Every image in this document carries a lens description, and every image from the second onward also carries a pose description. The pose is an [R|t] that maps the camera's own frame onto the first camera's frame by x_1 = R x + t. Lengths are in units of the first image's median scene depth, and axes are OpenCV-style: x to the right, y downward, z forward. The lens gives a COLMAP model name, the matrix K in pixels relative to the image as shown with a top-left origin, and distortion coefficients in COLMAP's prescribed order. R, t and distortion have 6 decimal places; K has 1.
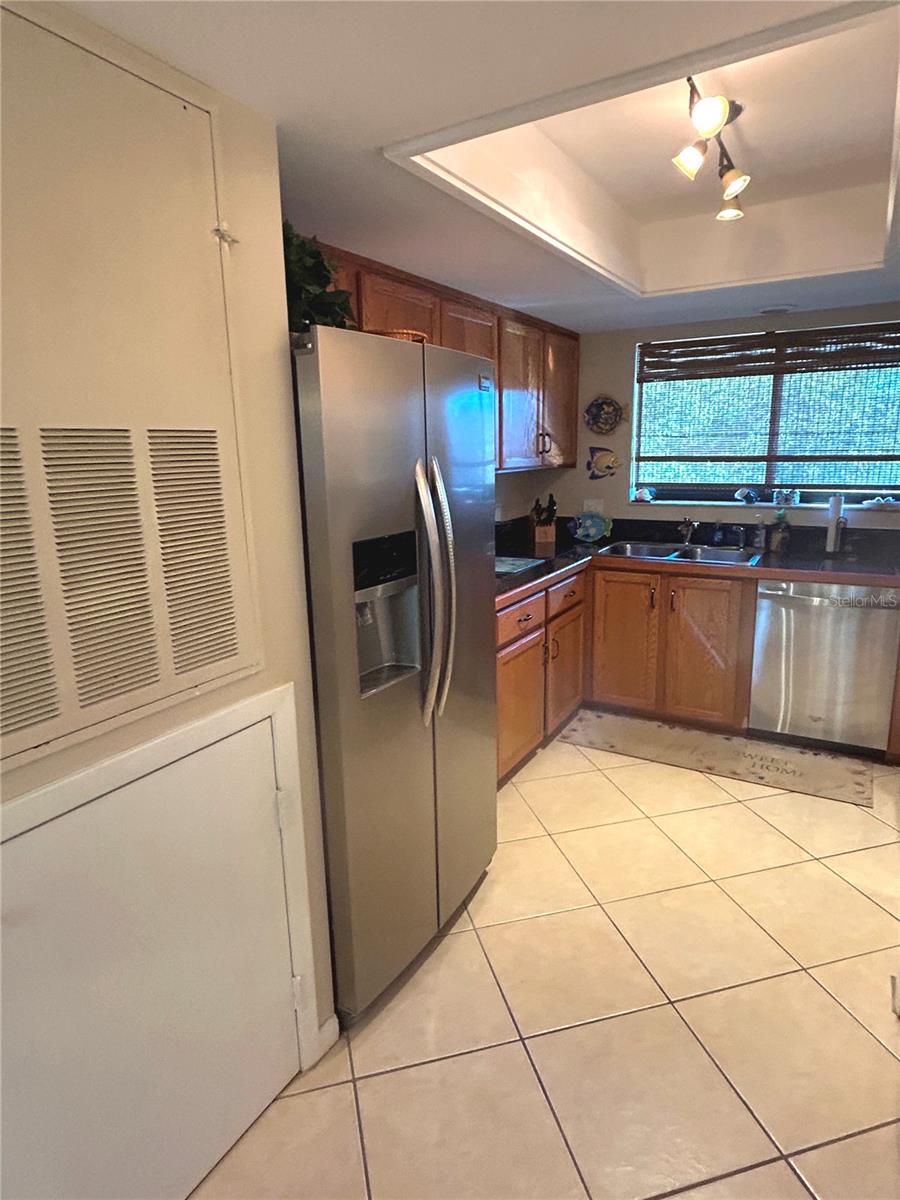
lens RADIAL K [[686.0, 0, 447.3], [0, 686.0, 601.7], [0, 0, 1]] dist [-0.006074, 0.000002]
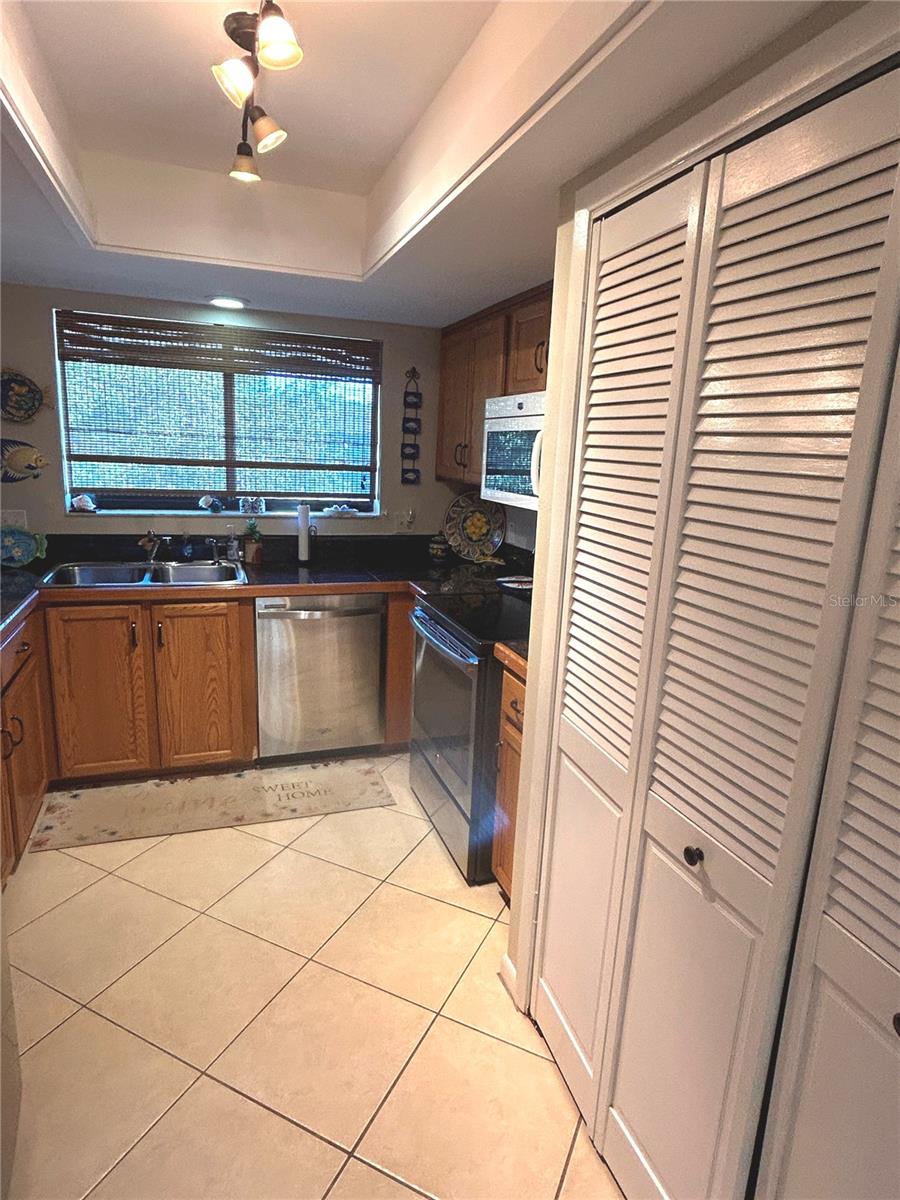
lens RADIAL K [[686.0, 0, 454.8], [0, 686.0, 599.5], [0, 0, 1]] dist [-0.006074, 0.000002]
pose [[0.634729, -0.118941, 0.763526, -0.071058], [0.112389, 0.991786, 0.061068, -0.052702], [-0.764518, 0.047050, 0.642883, 0.193240]]
